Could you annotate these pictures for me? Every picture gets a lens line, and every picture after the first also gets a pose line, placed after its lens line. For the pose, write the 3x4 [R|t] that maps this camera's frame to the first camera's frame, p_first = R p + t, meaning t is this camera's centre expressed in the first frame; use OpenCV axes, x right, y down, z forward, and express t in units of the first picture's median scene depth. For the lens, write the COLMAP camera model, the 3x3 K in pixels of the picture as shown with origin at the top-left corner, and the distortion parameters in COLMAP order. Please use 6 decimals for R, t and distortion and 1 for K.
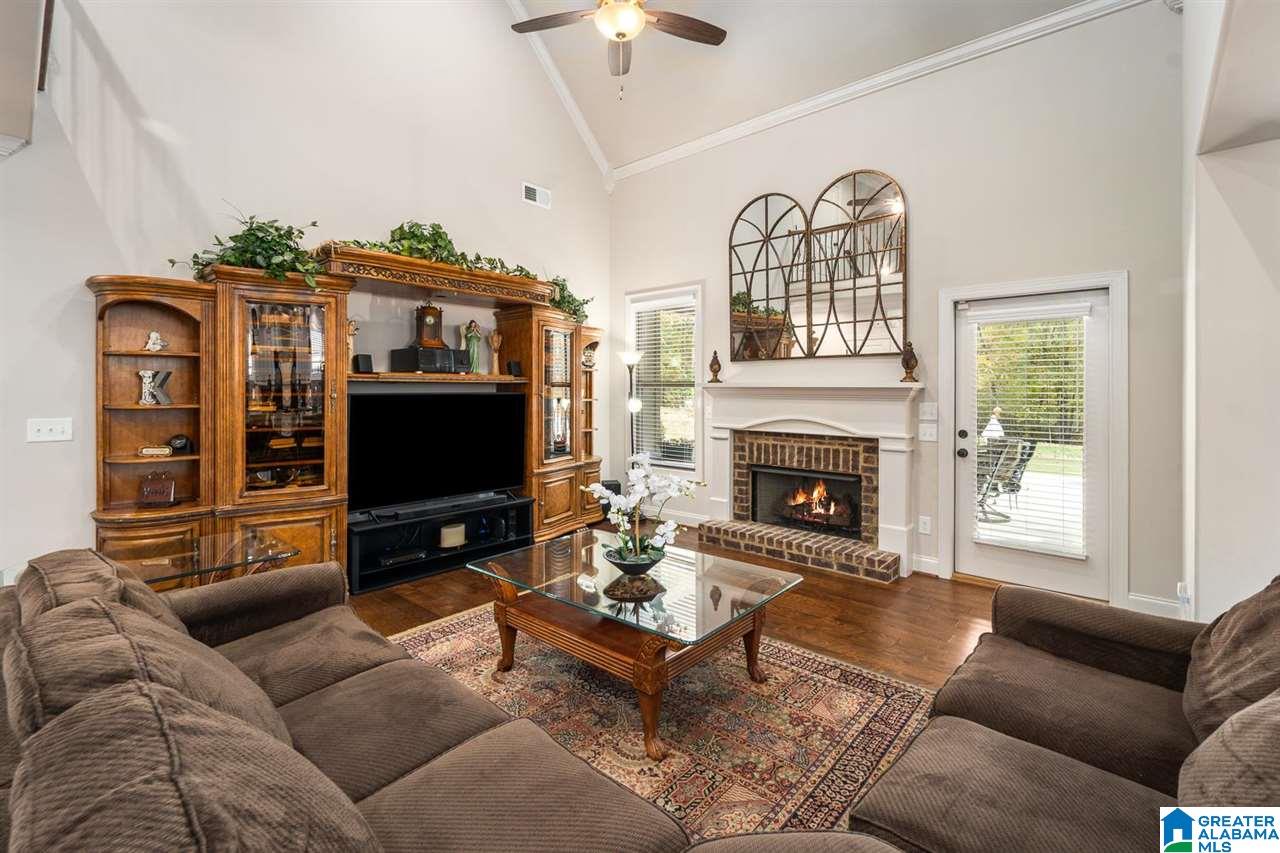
lens RADIAL K [[565.0, 0, 649.9], [0, 565.0, 382.9], [0, 0, 1]] dist [-0.004752, -0.000168]
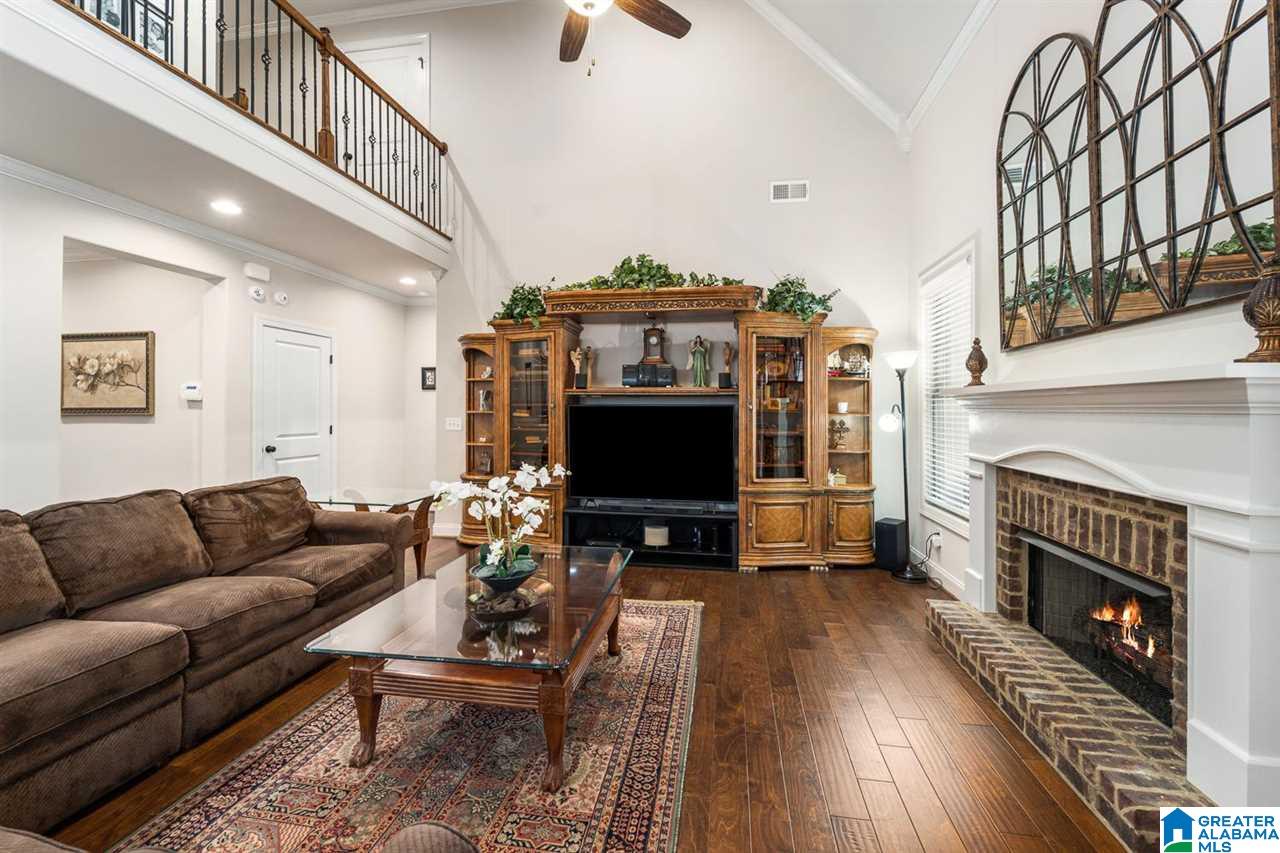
lens RADIAL K [[520.9, 0, 635.3], [0, 520.9, 403.7], [0, 0, 1]] dist [-0.003340, -0.000701]
pose [[0.527310, -0.008919, -0.849626, 0.476229], [0.004884, 0.999960, -0.007466, 0.022583], [0.849659, -0.000212, 0.527333, 0.426597]]
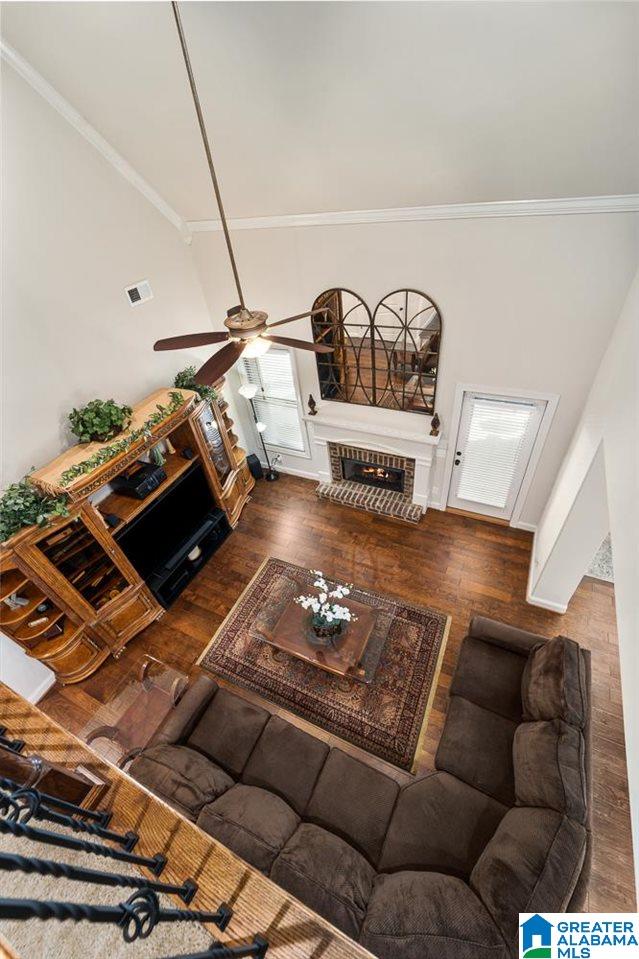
lens RADIAL K [[390.2, 0, 314.2], [0, 390.2, 478.8], [0, 0, 1]] dist [-0.003340, -0.000701]
pose [[0.957858, -0.258556, 0.125127, -0.071426], [0.115725, 0.746062, 0.655743, -0.658104], [-0.262899, -0.613628, 0.744543, 0.109689]]
